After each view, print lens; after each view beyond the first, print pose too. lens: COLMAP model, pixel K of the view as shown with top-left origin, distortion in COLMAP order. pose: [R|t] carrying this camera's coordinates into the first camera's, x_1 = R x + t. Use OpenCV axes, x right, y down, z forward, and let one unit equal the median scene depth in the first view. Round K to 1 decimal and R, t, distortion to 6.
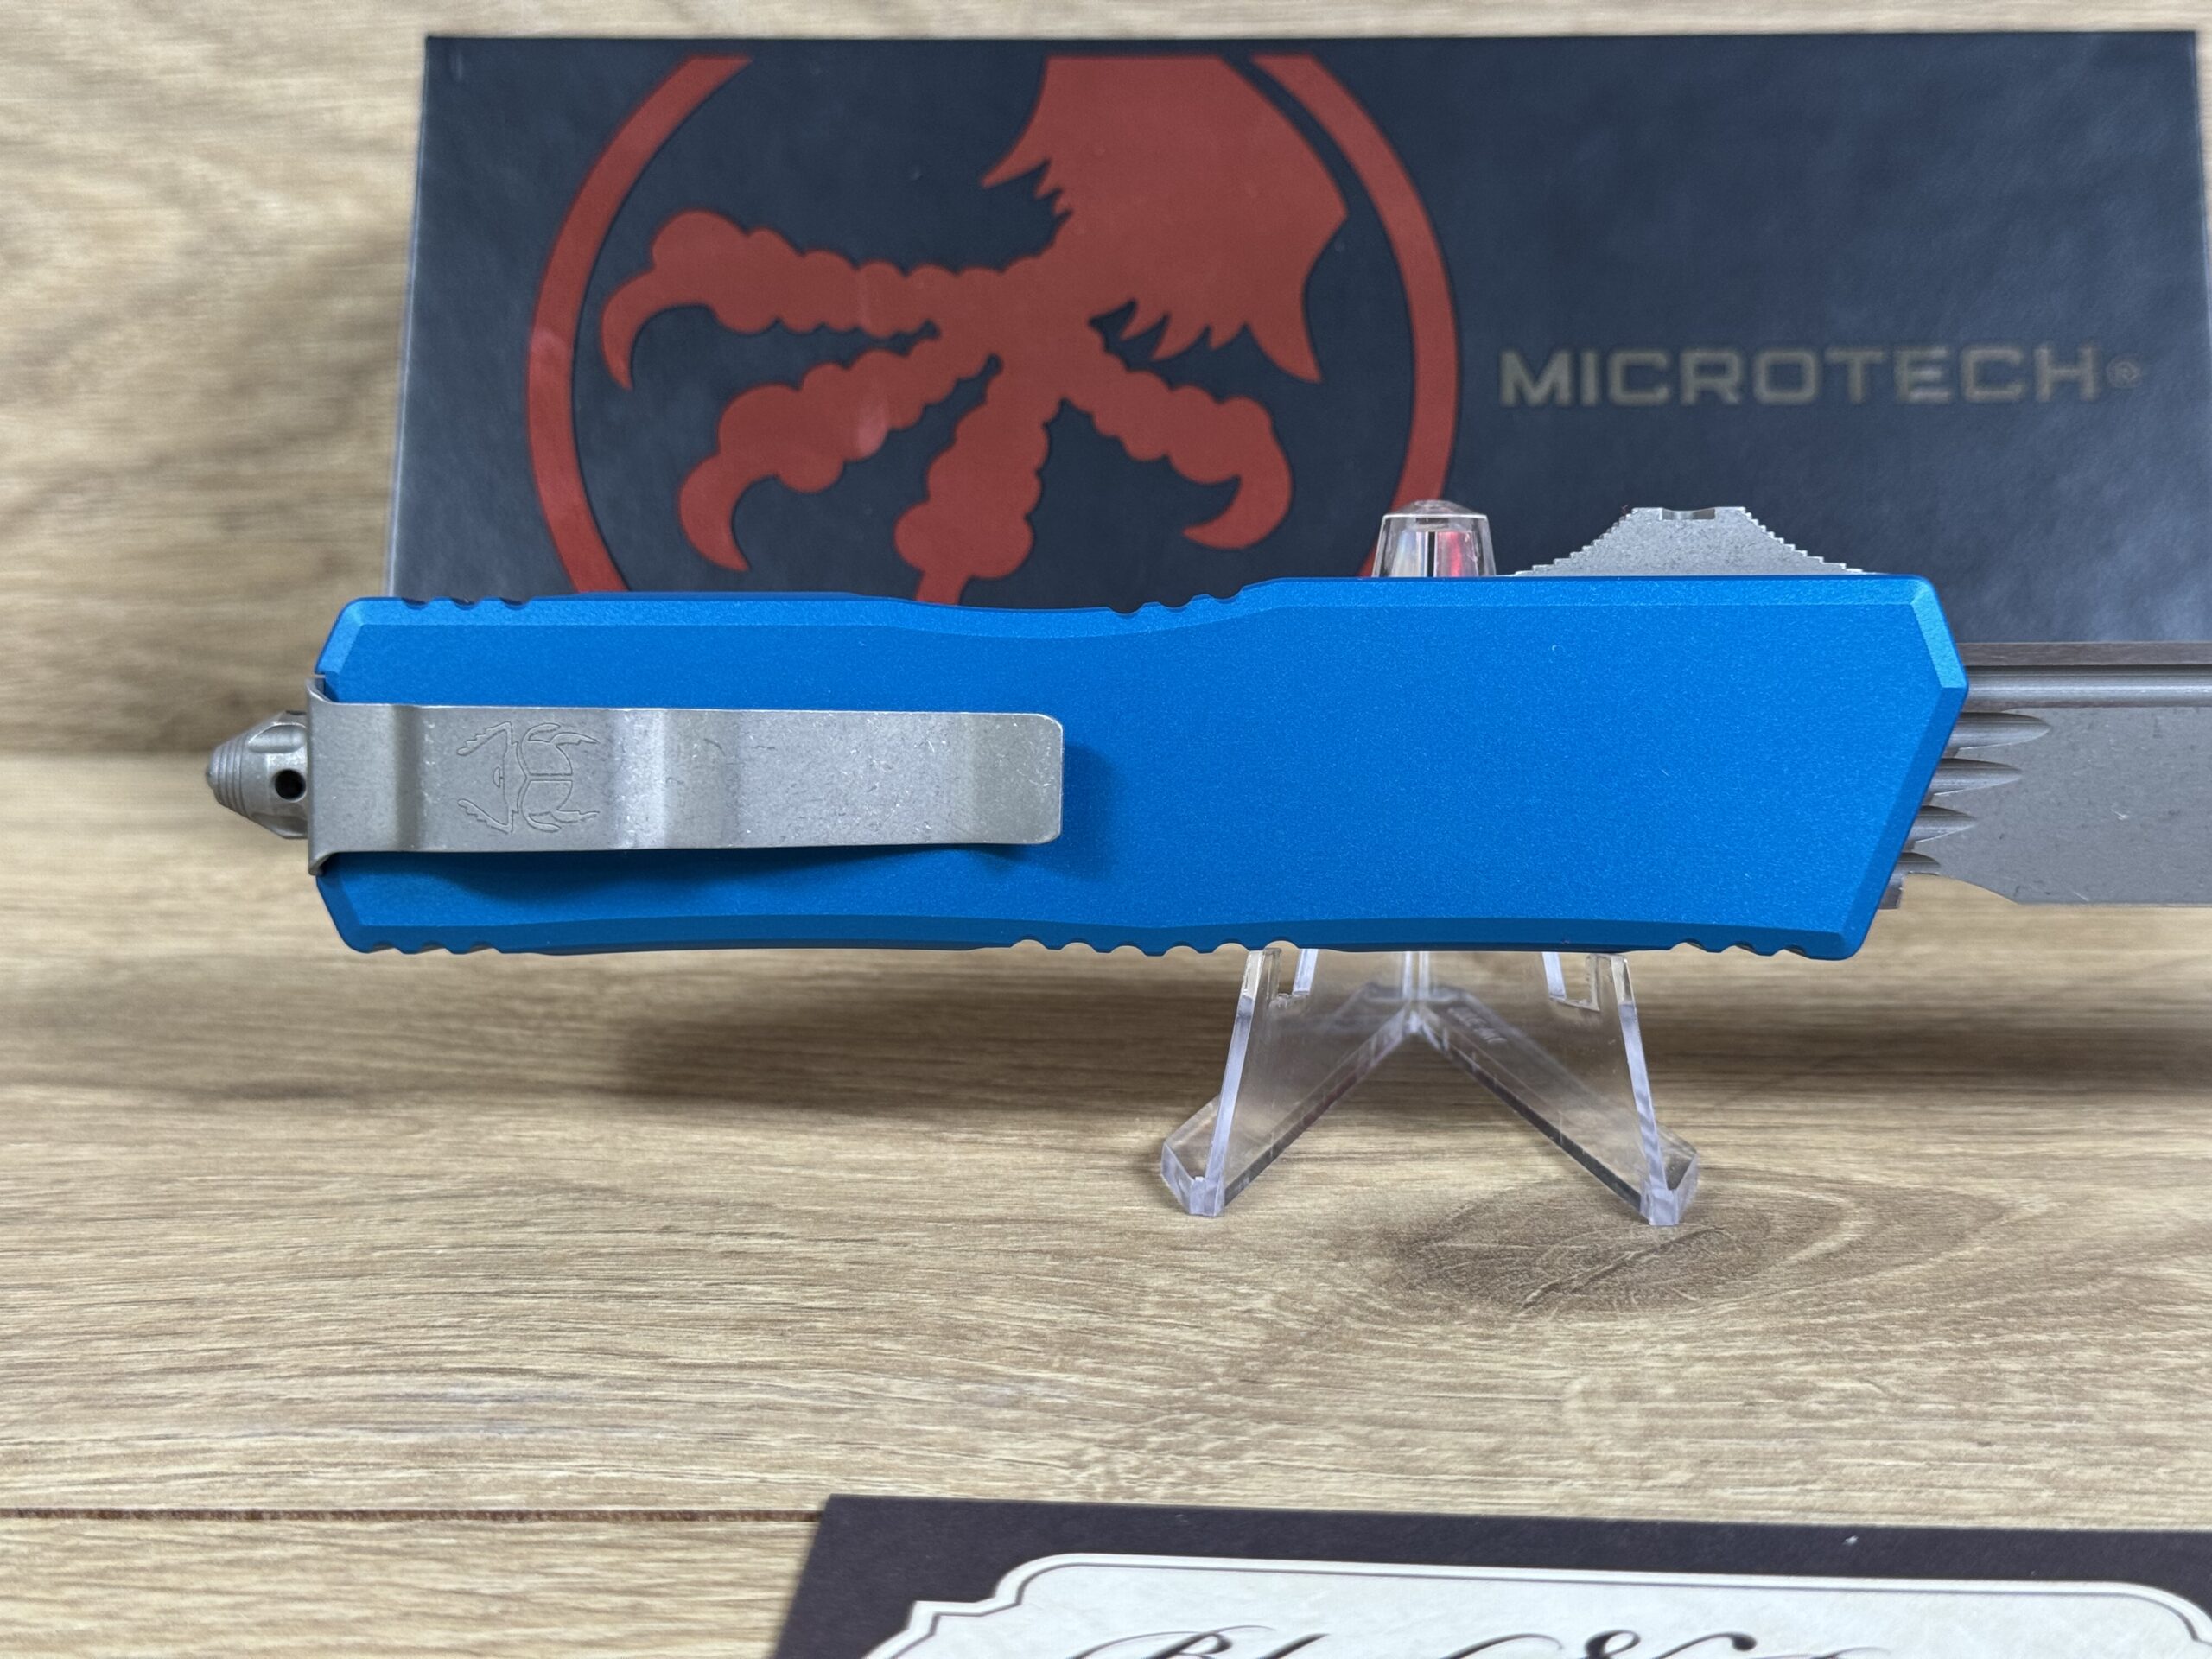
lens RADIAL K [[3231.2, 0, 1103.9], [0, 3231.2, 828.6], [0, 0, 1]] dist [0.192576, -0.509941]
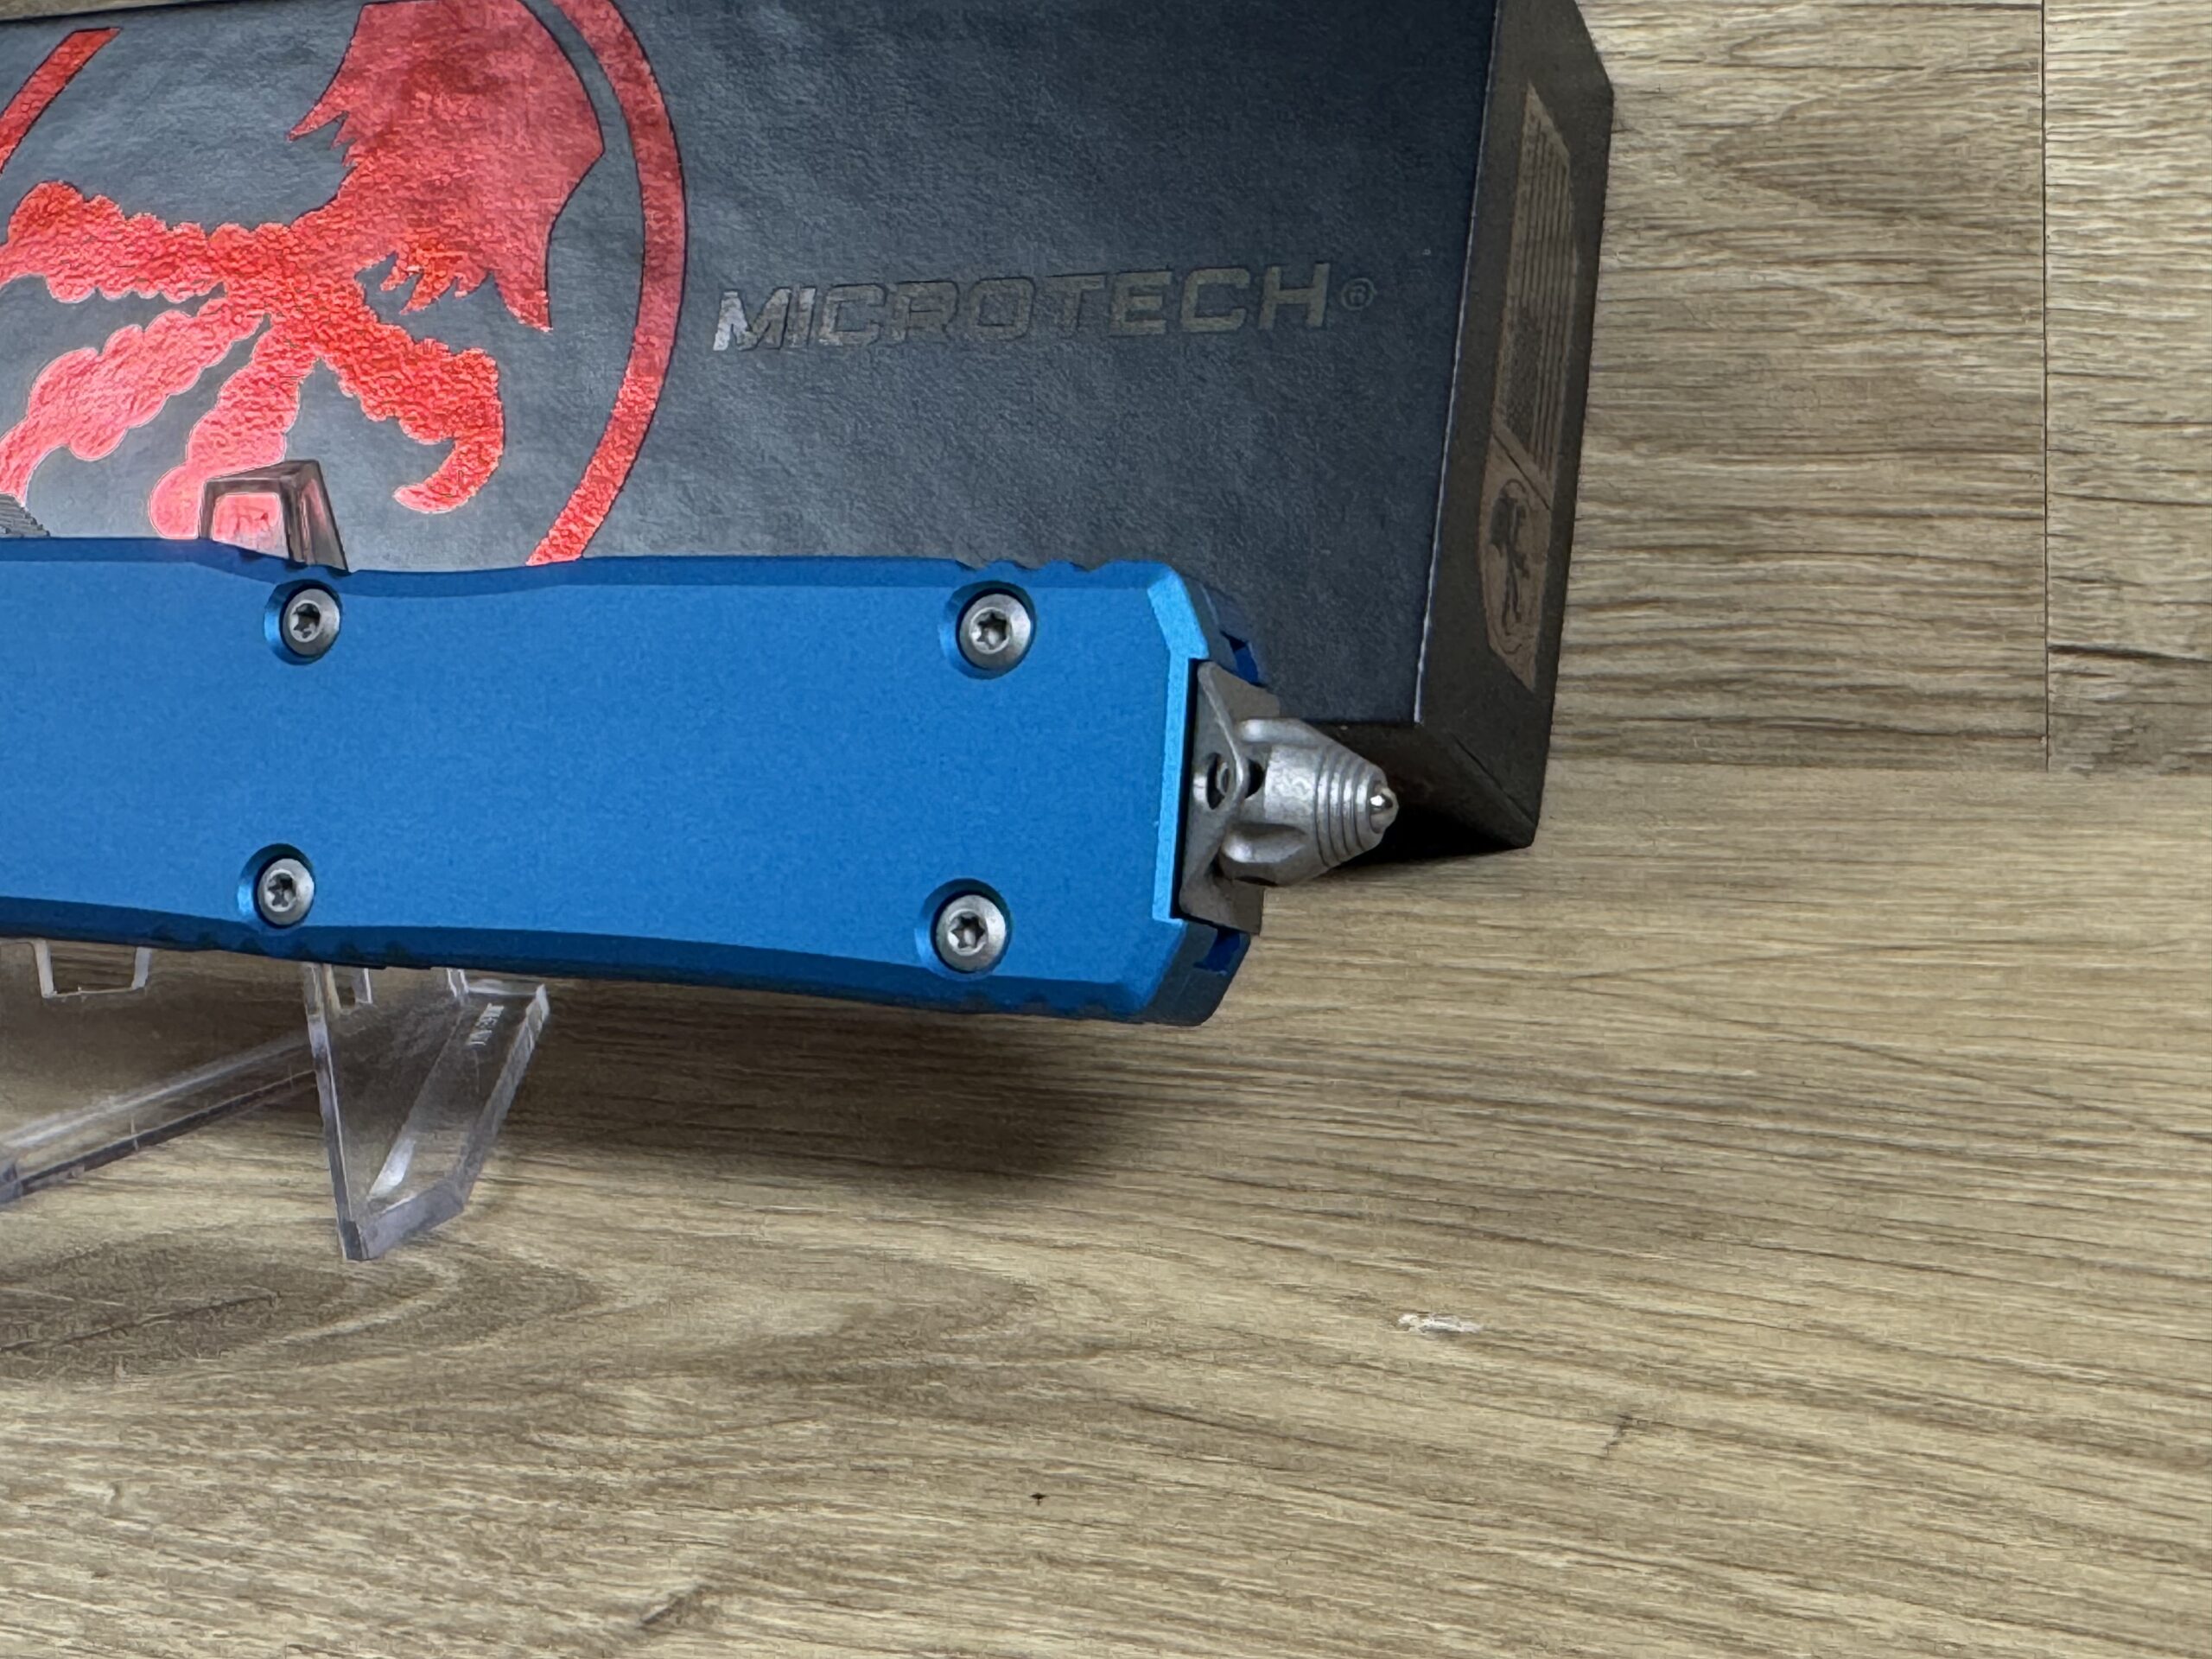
lens RADIAL K [[3150.0, 0, 874.4], [0, 3150.0, 836.5], [0, 0, 1]] dist [0.004110, -0.008888]
pose [[0.914508, 0.031593, -0.403332, 0.747432], [-0.019596, 0.999235, 0.033838, -0.038340], [0.404092, -0.023042, 0.914428, 0.307046]]
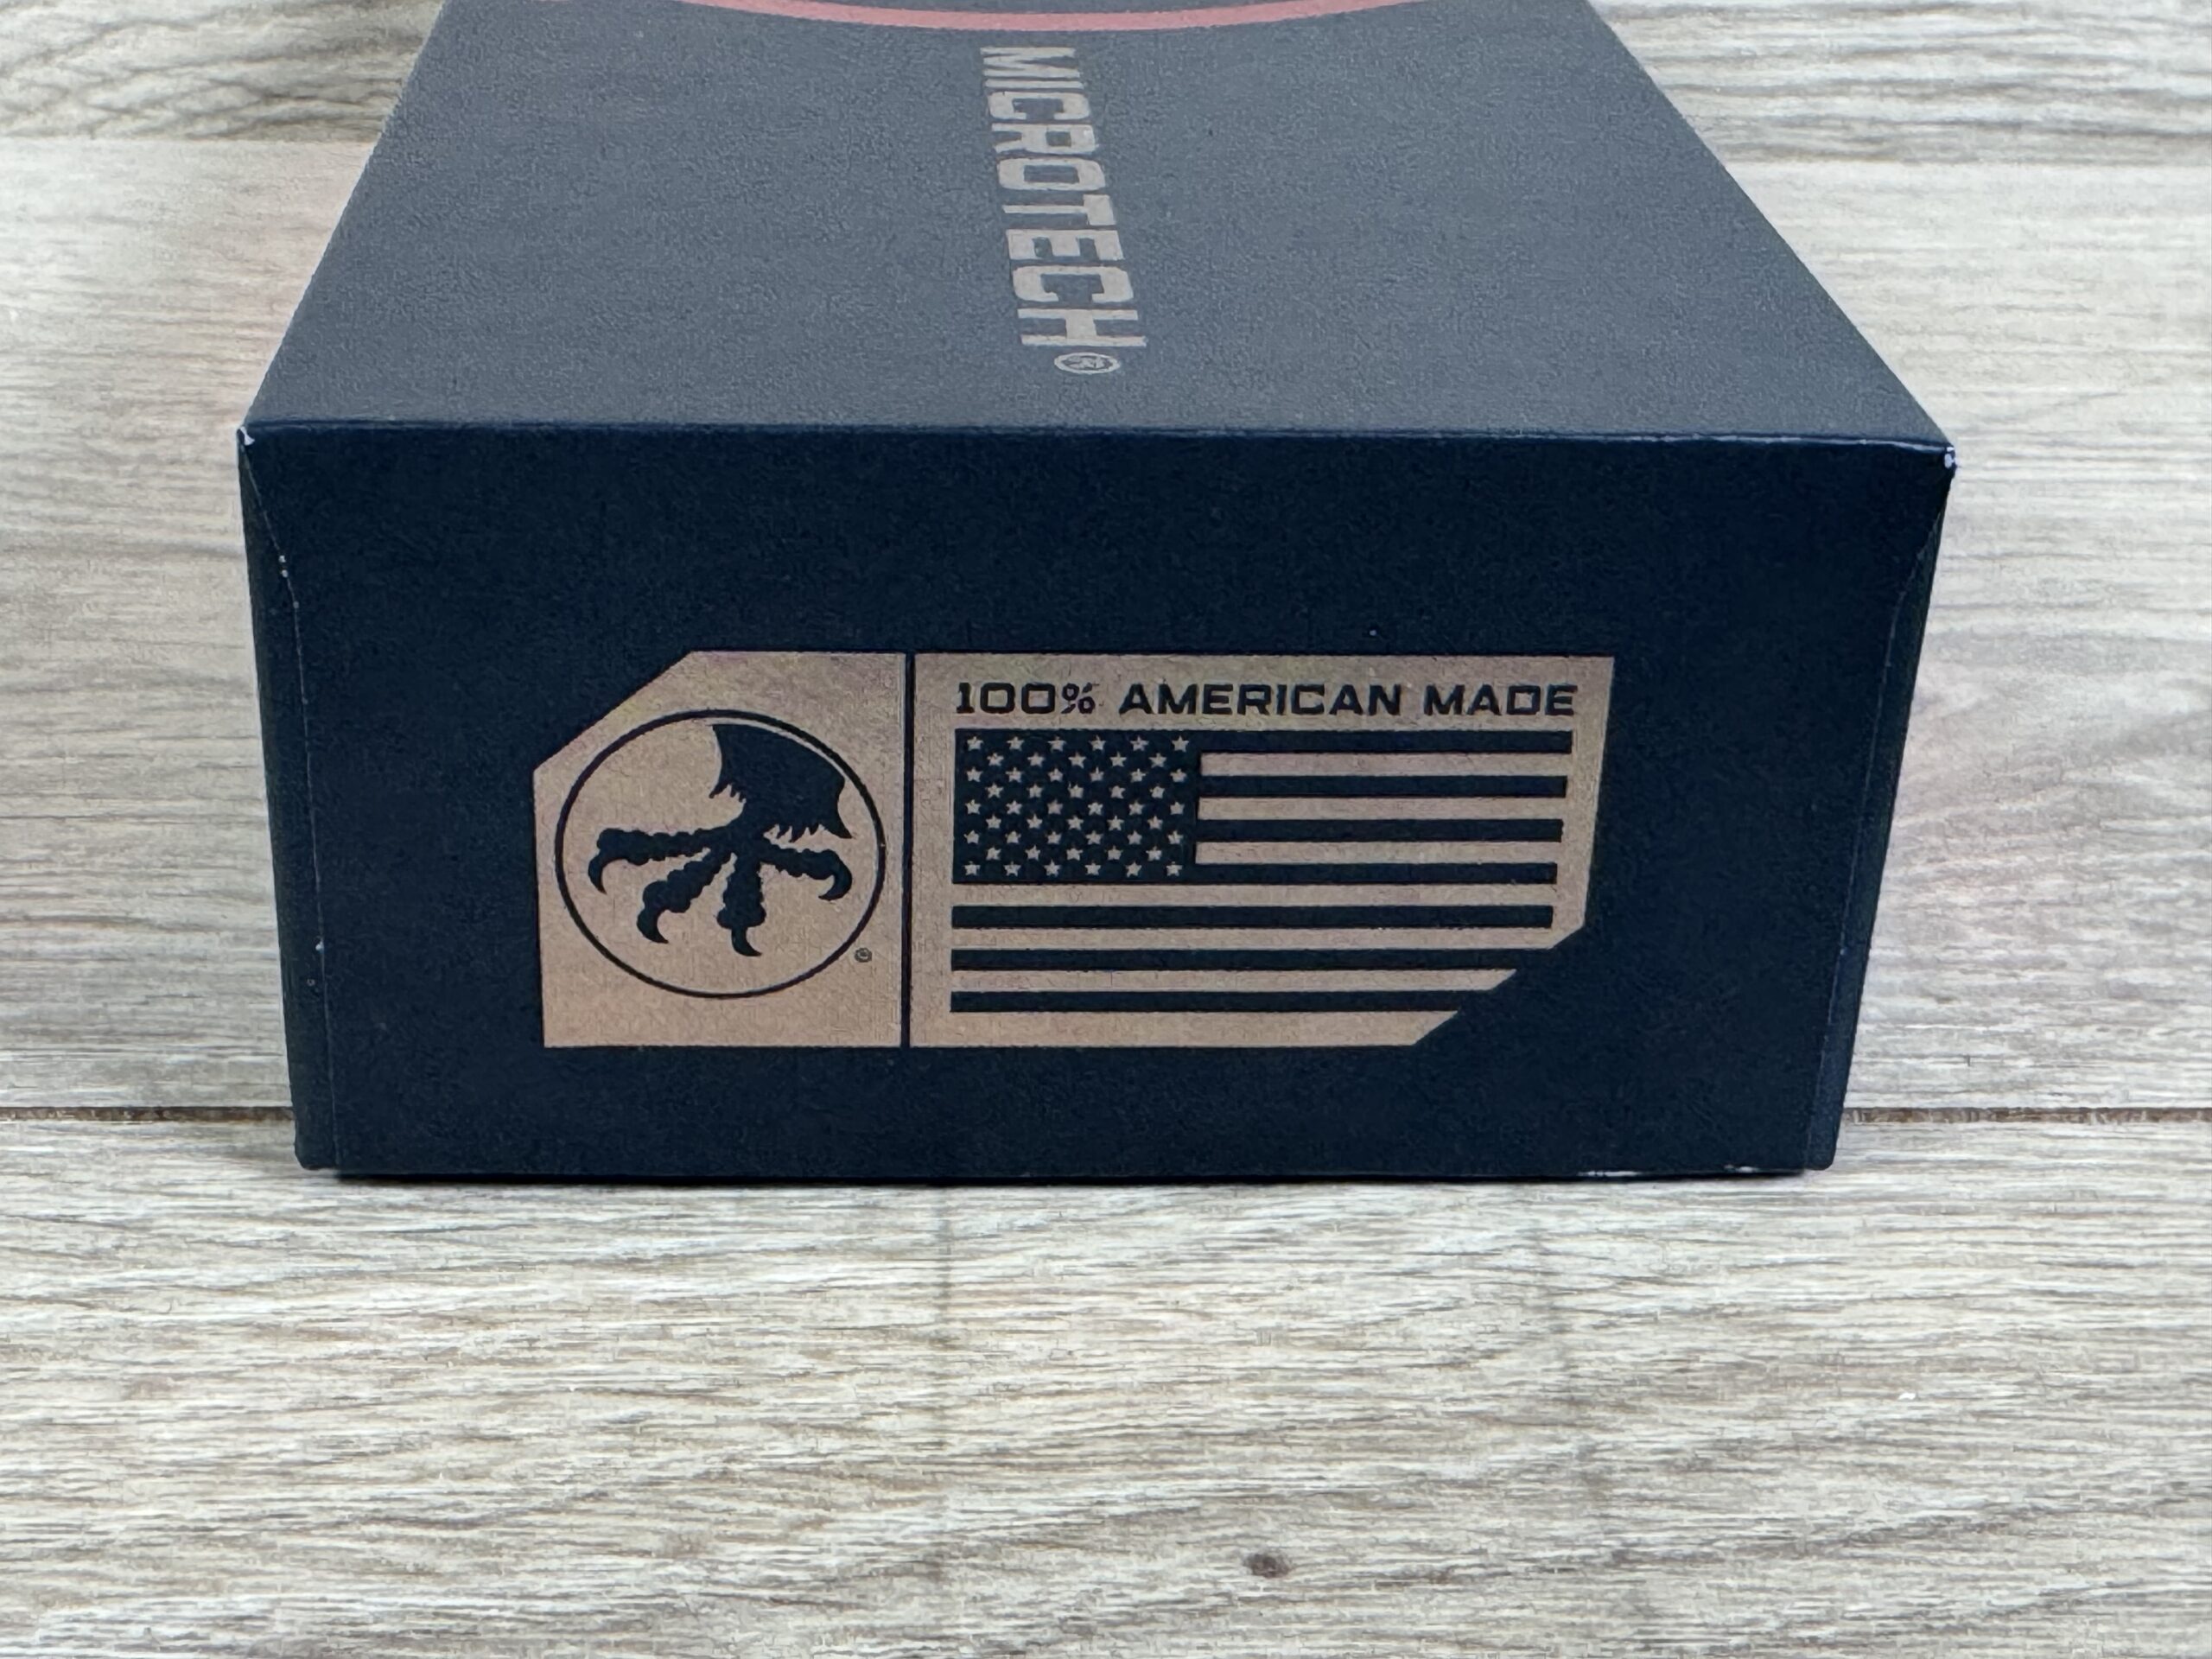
lens RADIAL K [[3364.7, 0, 982.8], [0, 3364.7, 830.9], [0, 0, 1]] dist [-0.000389, 0.006591]
pose [[0.997432, -0.005118, 0.071440, -0.030008], [-0.007596, 0.984259, 0.176568, -0.000927], [-0.071219, -0.176657, 0.981693, 0.187147]]
